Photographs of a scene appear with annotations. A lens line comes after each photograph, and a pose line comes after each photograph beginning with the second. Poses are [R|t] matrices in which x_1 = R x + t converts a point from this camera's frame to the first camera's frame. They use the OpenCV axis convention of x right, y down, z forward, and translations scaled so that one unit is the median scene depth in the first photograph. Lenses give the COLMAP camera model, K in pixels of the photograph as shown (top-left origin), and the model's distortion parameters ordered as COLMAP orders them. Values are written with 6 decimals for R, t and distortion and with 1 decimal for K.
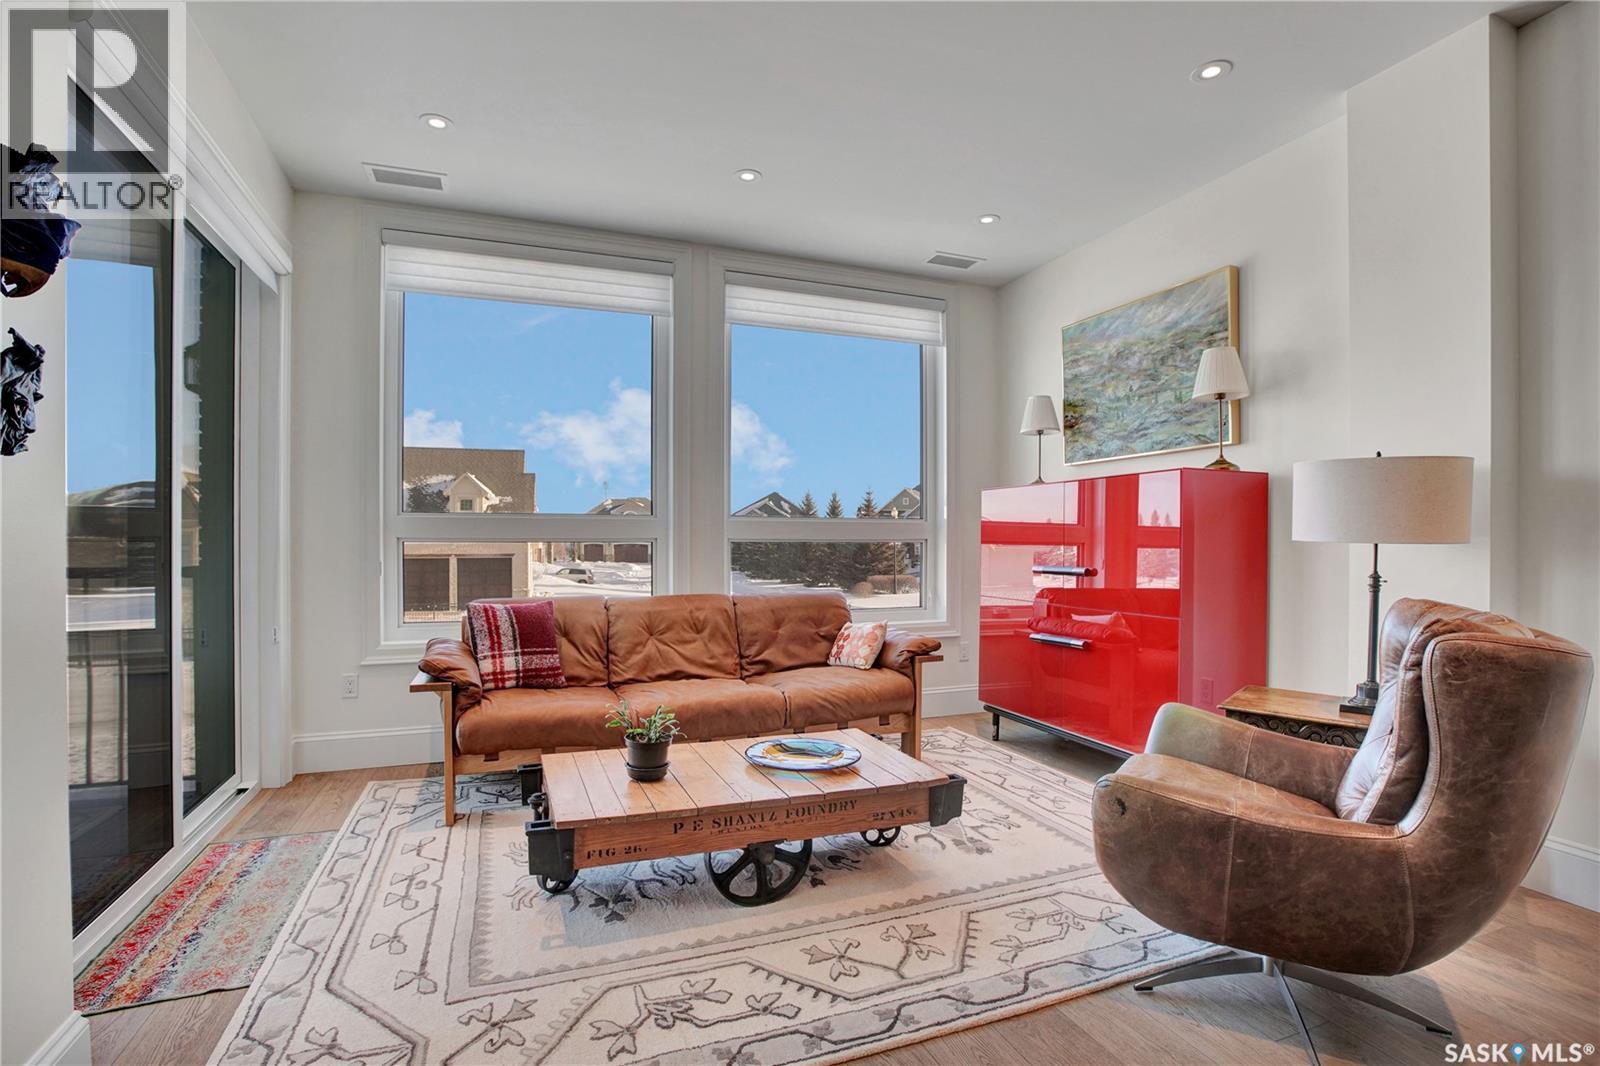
lens RADIAL K [[756.5, 0, 802.4], [0, 756.5, 542.7], [0, 0, 1]] dist [-0.023617, 0.000391]
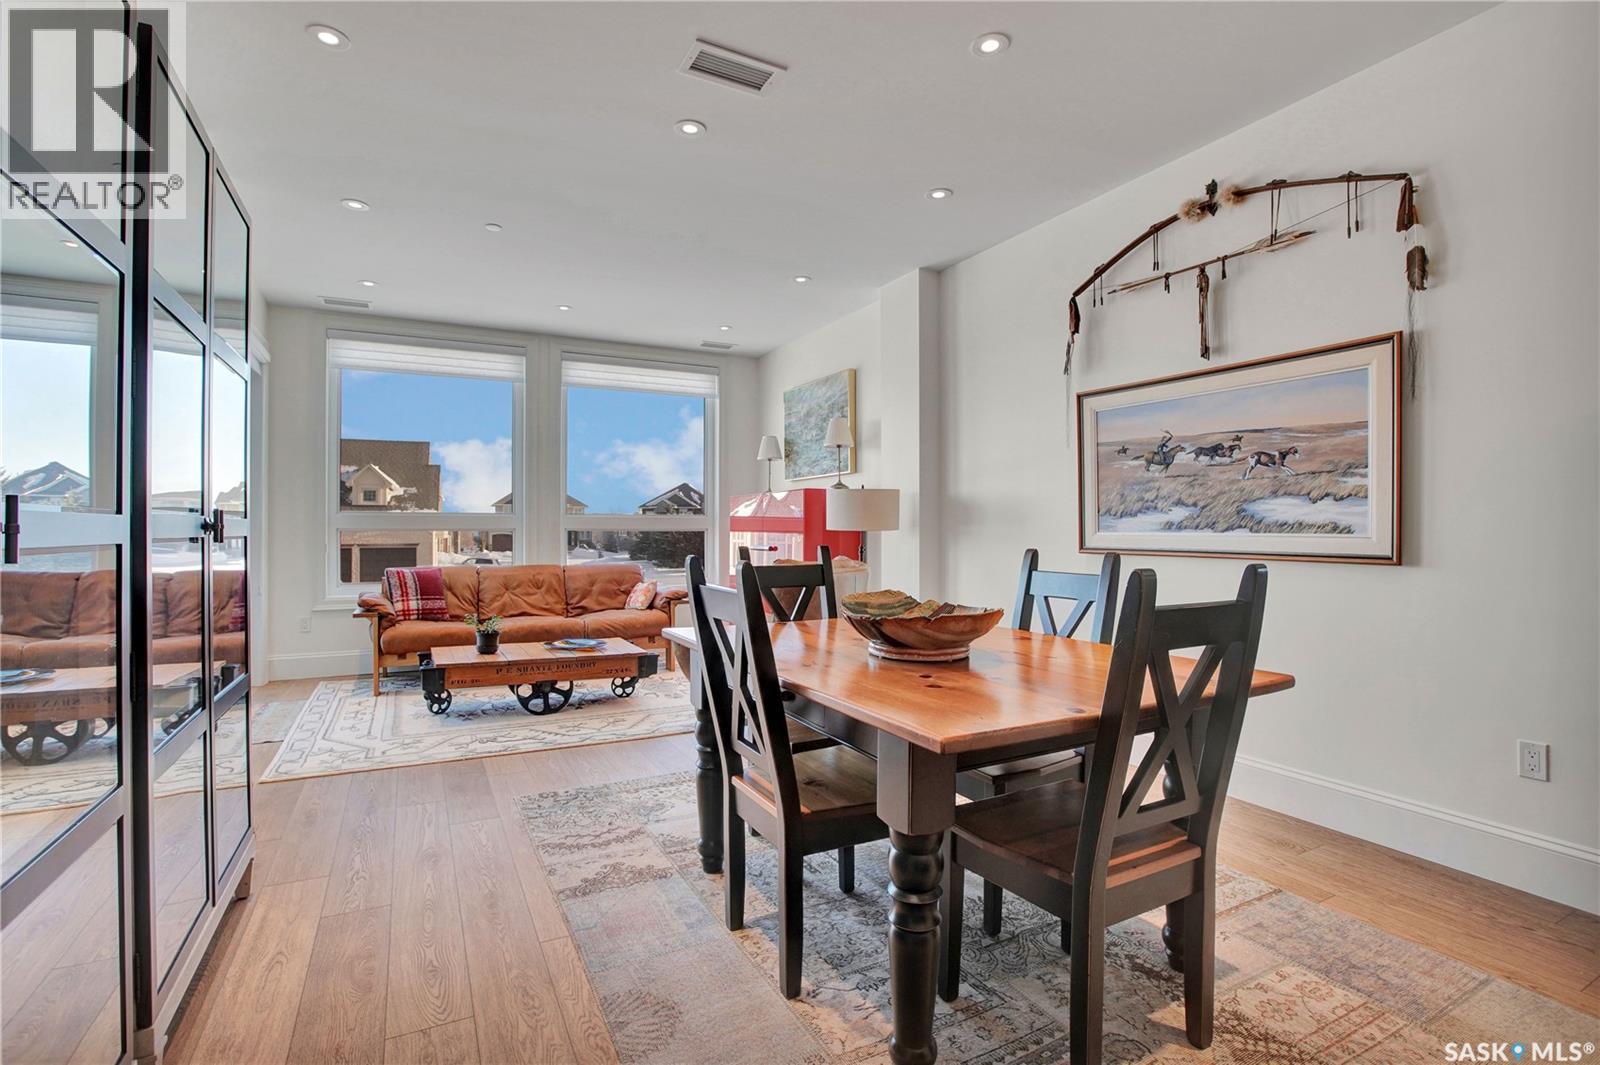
lens RADIAL K [[780.2, 0, 792.5], [0, 780.2, 526.2], [0, 0, 1]] dist [-0.000637, 0.000095]
pose [[0.996733, -0.001190, 0.080761, 0.267891], [0.001833, 0.999967, -0.007894, 0.003008], [-0.080749, 0.008016, 0.996702, -0.685698]]
